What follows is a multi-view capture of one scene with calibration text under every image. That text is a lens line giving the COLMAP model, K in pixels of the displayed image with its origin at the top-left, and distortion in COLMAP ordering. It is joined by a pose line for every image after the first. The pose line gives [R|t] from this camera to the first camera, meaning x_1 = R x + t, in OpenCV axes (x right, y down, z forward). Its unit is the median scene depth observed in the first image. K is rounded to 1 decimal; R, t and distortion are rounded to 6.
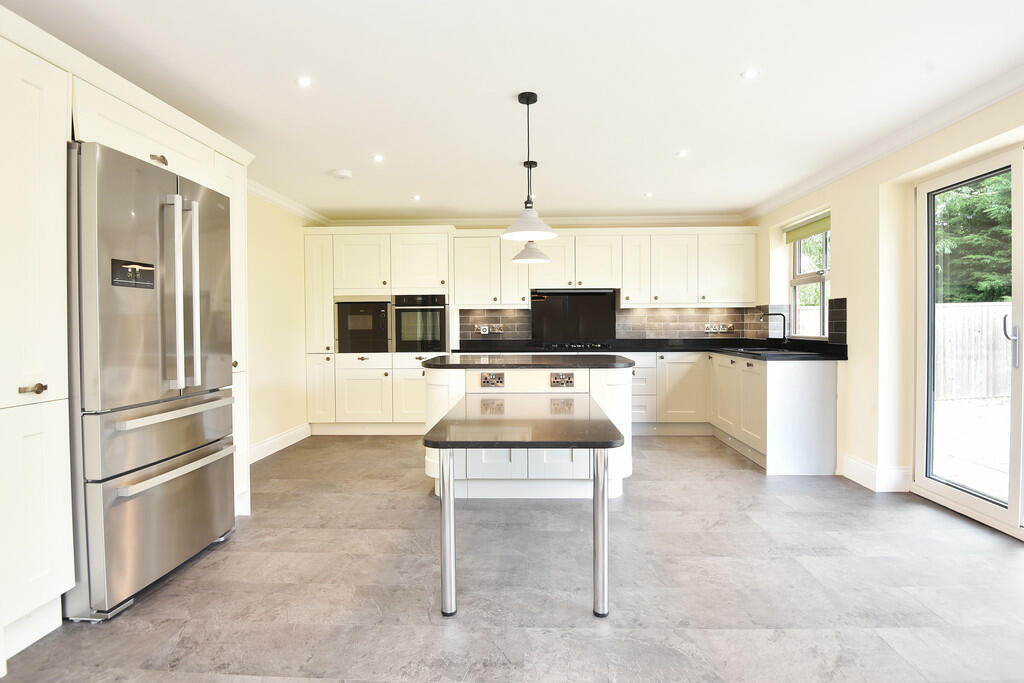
lens RADIAL K [[538.8, 0, 524.4], [0, 538.8, 330.9], [0, 0, 1]] dist [-0.015297, -0.000818]
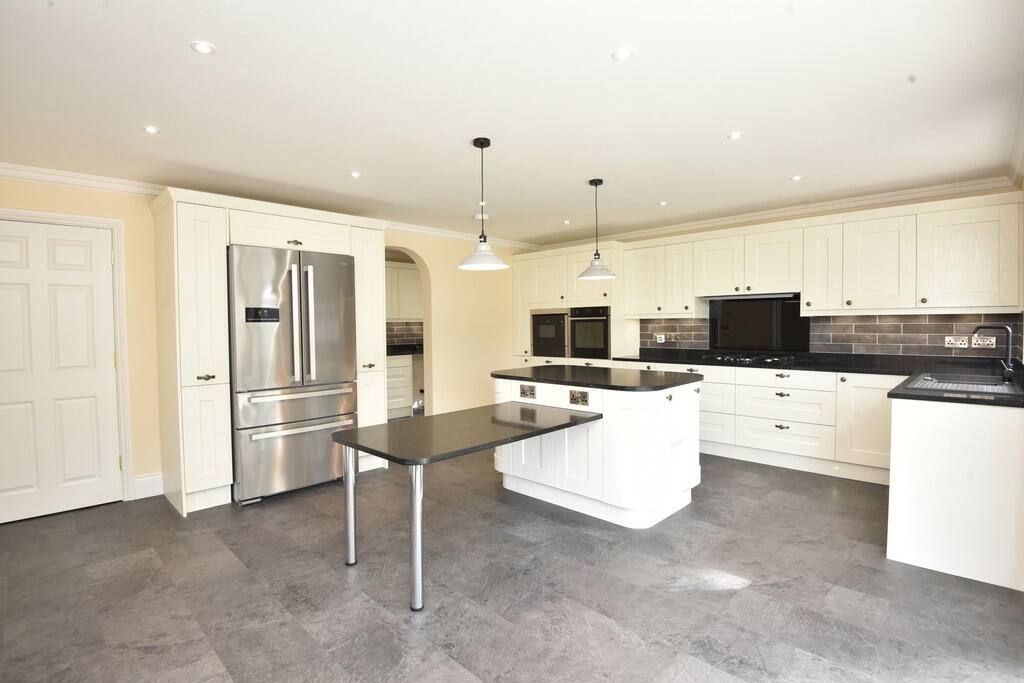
lens RADIAL K [[492.8, 0, 512.0], [0, 492.8, 341.5], [0, 0, 1]] dist [-0.021328, -0.000526]
pose [[0.731391, 0.022398, -0.681591, 0.507599], [-0.000958, 0.999493, 0.031817, -0.037002], [0.681958, -0.022618, 0.731041, 0.201056]]
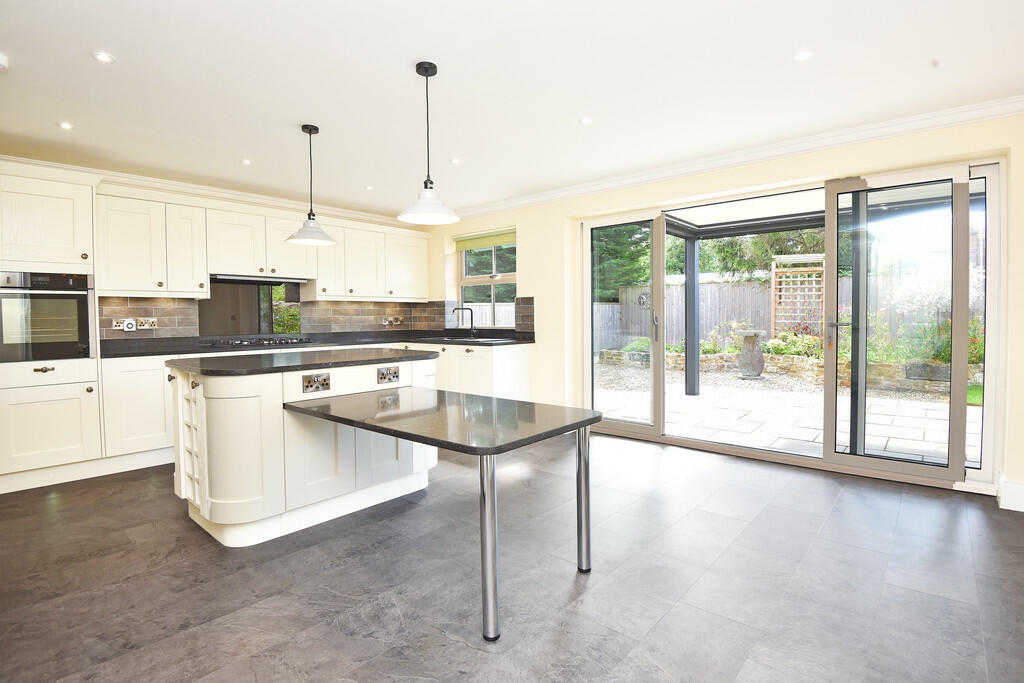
lens RADIAL K [[499.6, 0, 526.0], [0, 499.6, 330.6], [0, 0, 1]] dist [-0.001965, -0.022583]
pose [[0.625076, -0.021422, 0.780270, -0.381321], [0.014504, 0.999770, 0.015828, 0.003314], [-0.780429, 0.001424, 0.625243, 0.226984]]
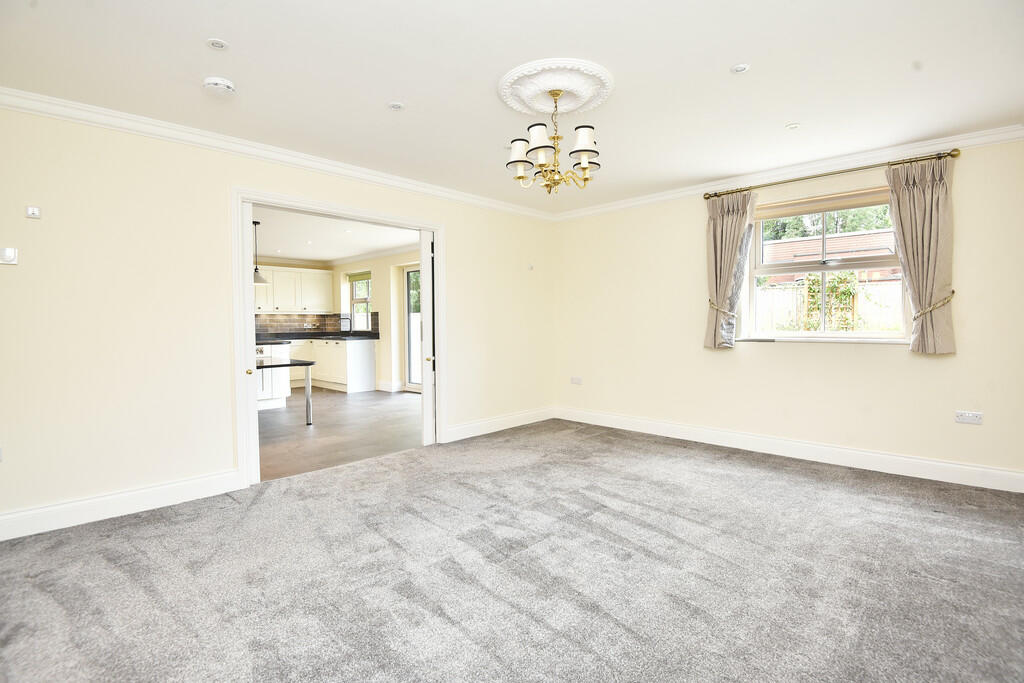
lens RADIAL K [[477.9, 0, 512.0], [0, 477.9, 341.5], [0, 0, 1]] dist [-0.019423, -0.000173]
pose [[0.672190, -0.030764, 0.739739, -0.505686], [0.013696, 0.999482, 0.029121, 0.012881], [-0.740252, -0.009443, 0.672263, -0.760131]]
